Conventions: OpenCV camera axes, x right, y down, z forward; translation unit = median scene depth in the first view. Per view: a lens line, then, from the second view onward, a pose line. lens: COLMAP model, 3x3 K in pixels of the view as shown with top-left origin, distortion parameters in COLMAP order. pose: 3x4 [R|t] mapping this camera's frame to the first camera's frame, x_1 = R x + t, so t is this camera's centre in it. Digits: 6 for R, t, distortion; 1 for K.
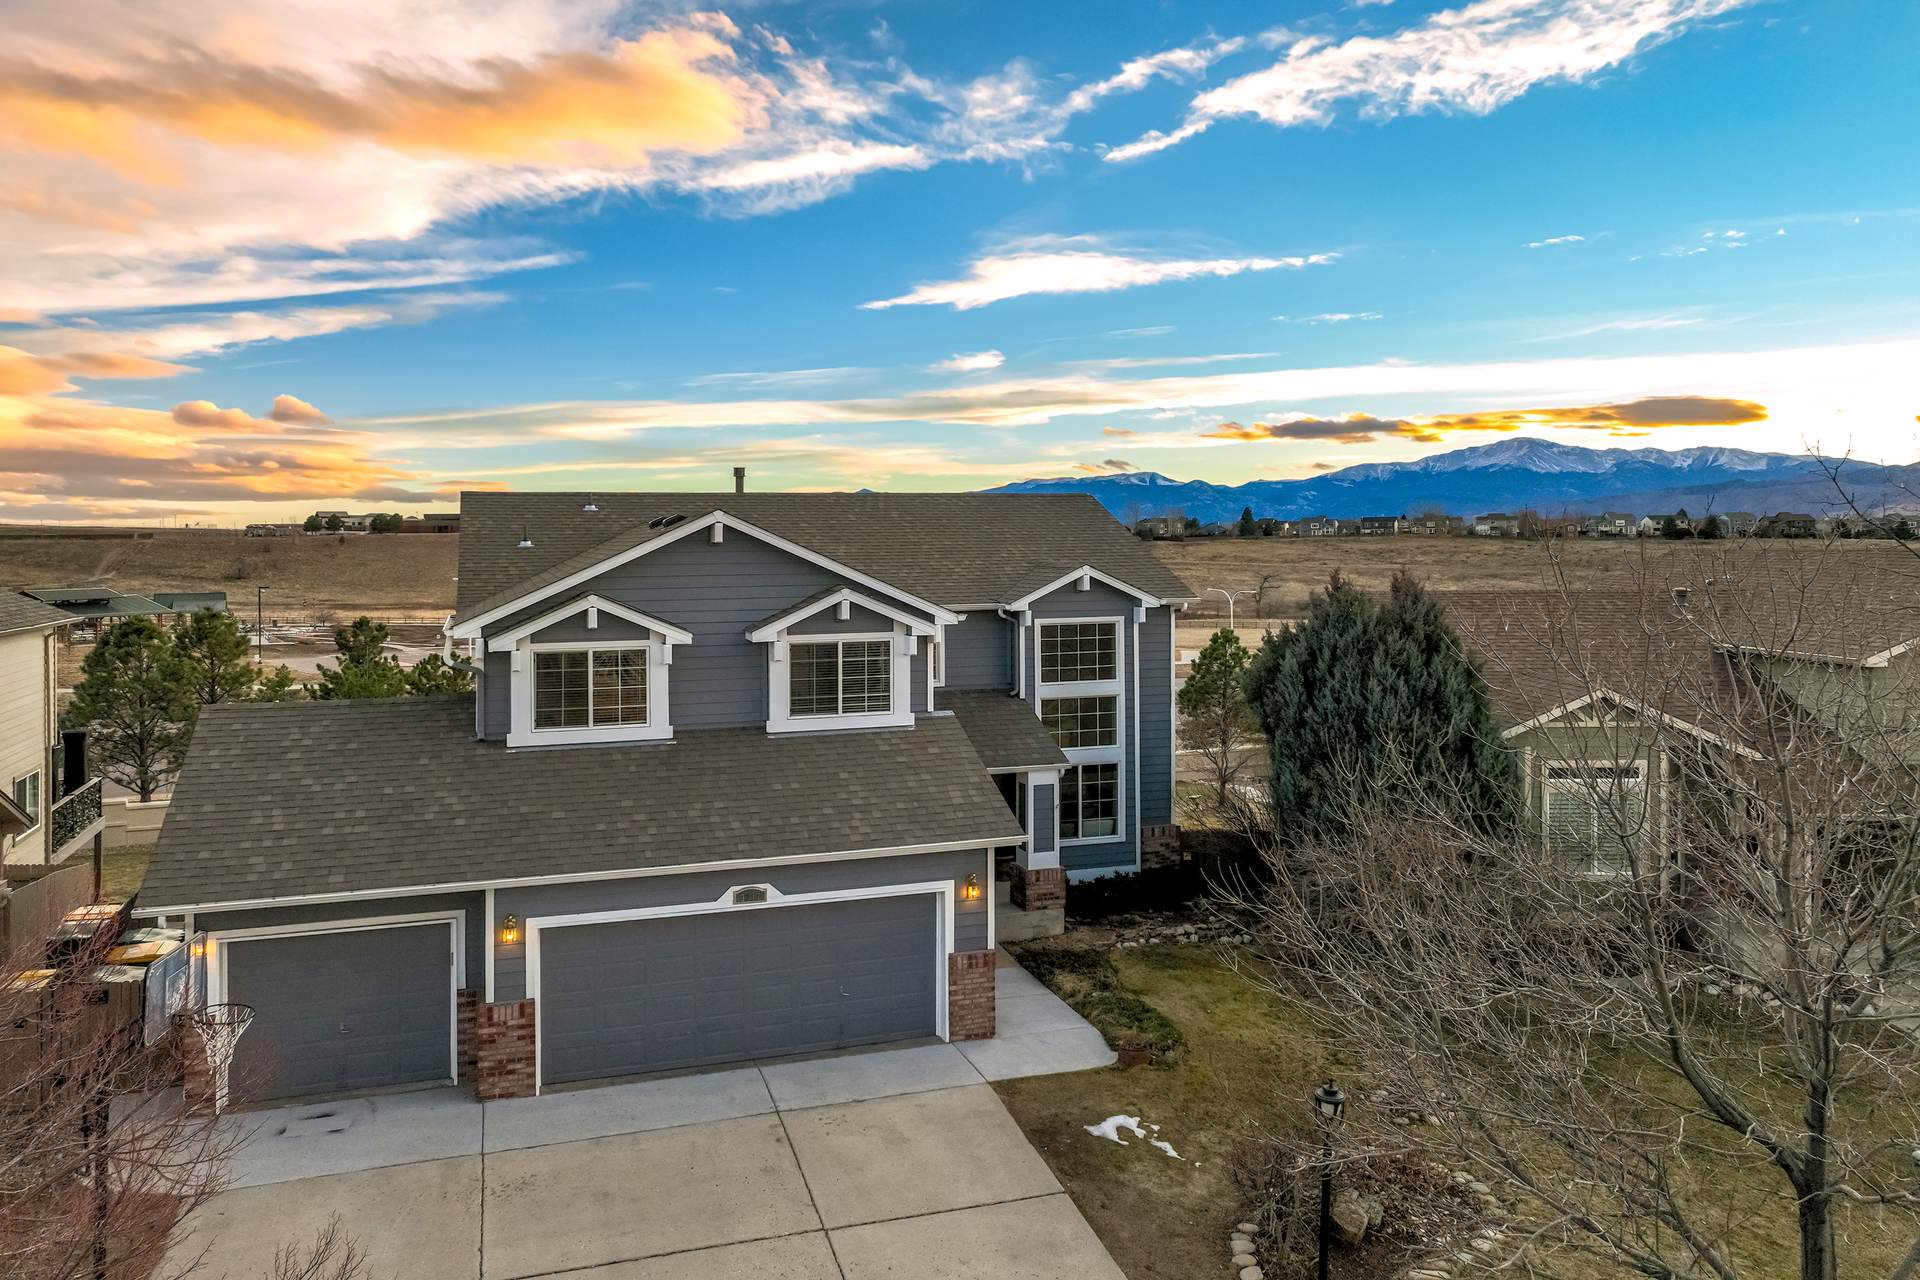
lens RADIAL K [[1320.4, 0, 941.3], [0, 1320.4, 567.1], [0, 0, 1]] dist [0.000474, 0.013357]
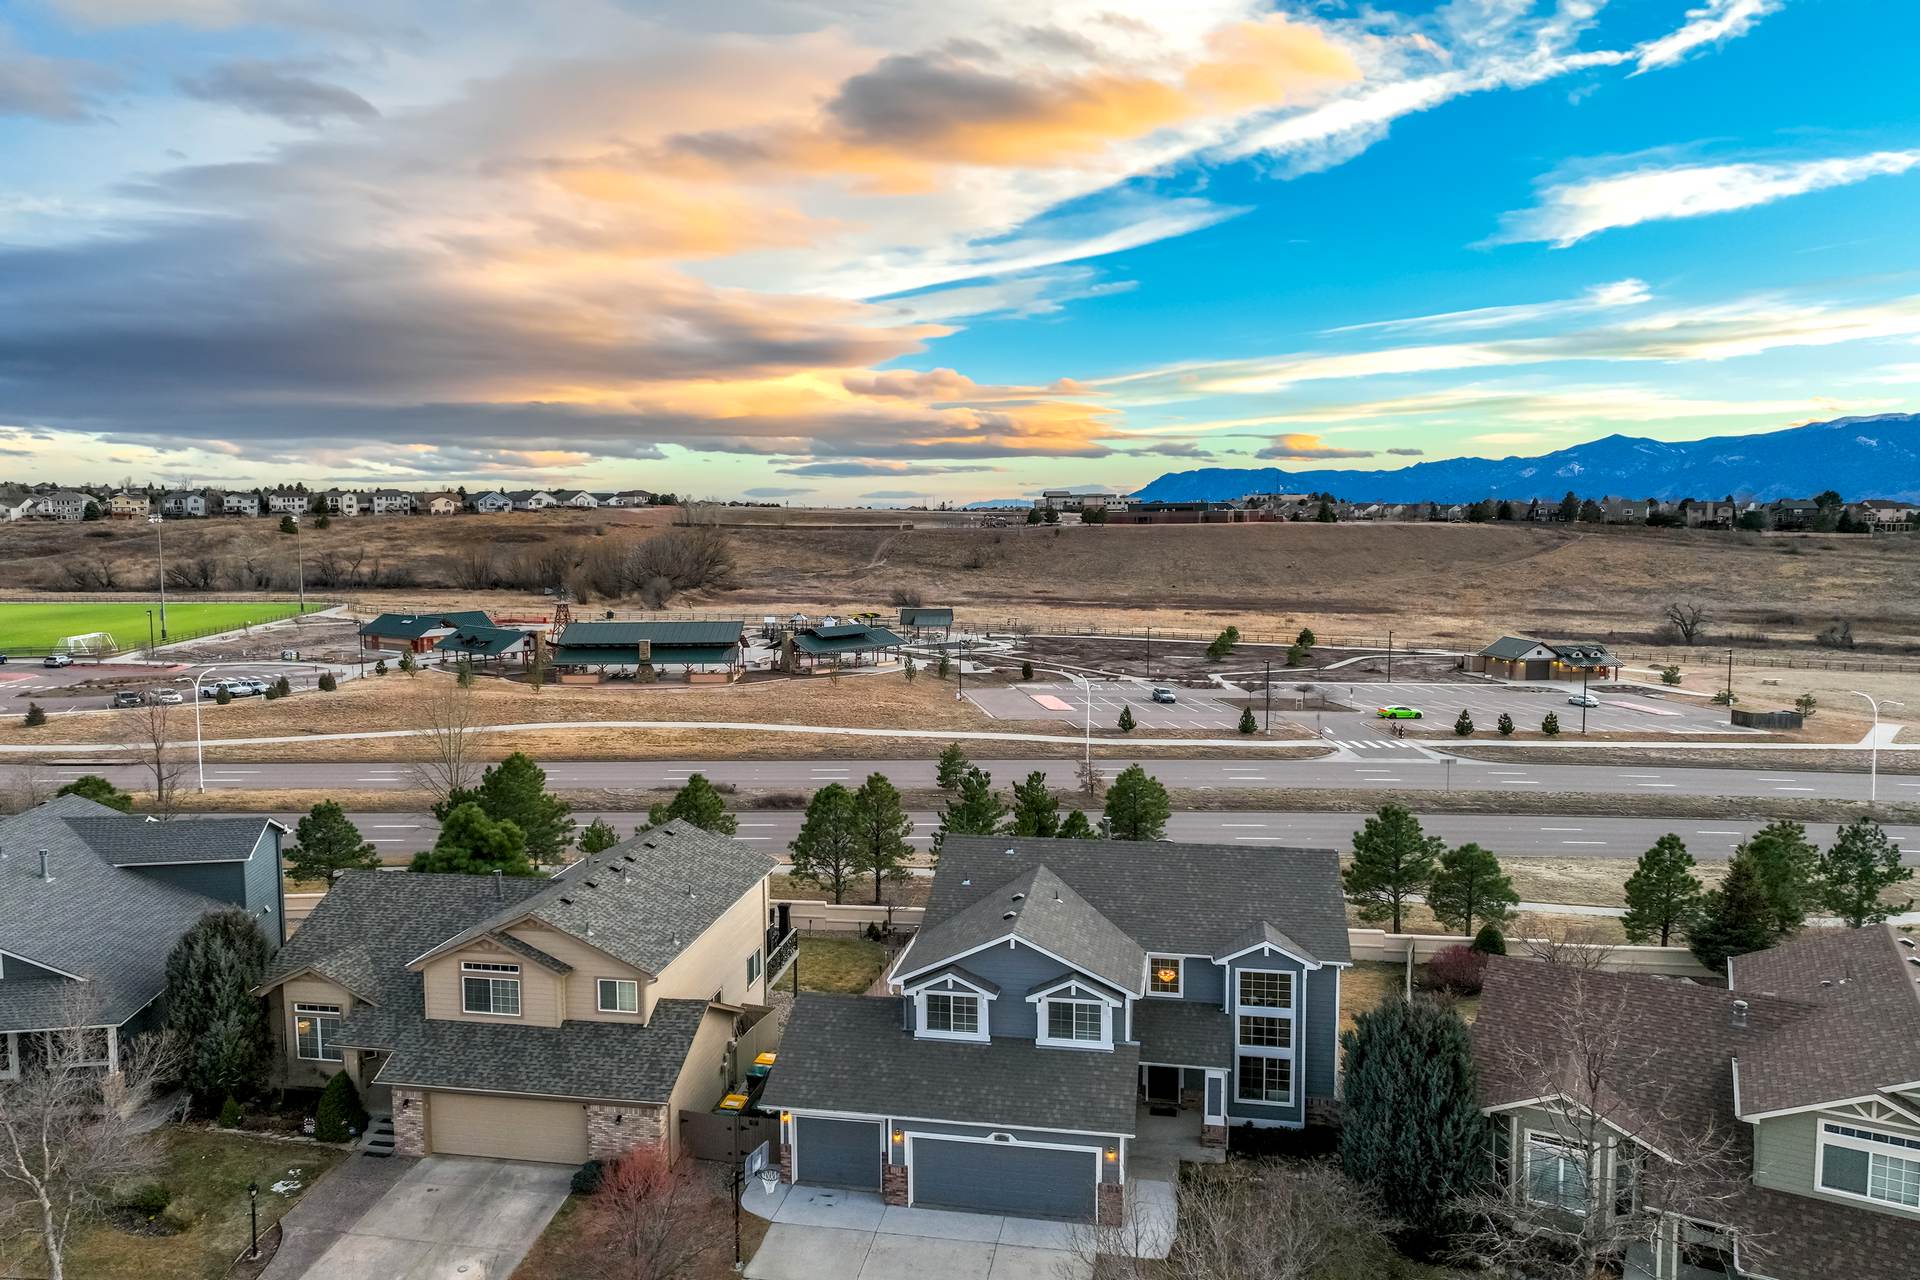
lens RADIAL K [[1320.4, 0, 960.7], [0, 1320.4, 656.2], [0, 0, 1]] dist [0.000474, 0.013357]
pose [[0.873885, 0.044266, -0.484114, 0.687201], [0.001272, 0.995634, 0.093333, -0.626019], [0.486132, -0.082178, 0.870013, -0.707779]]
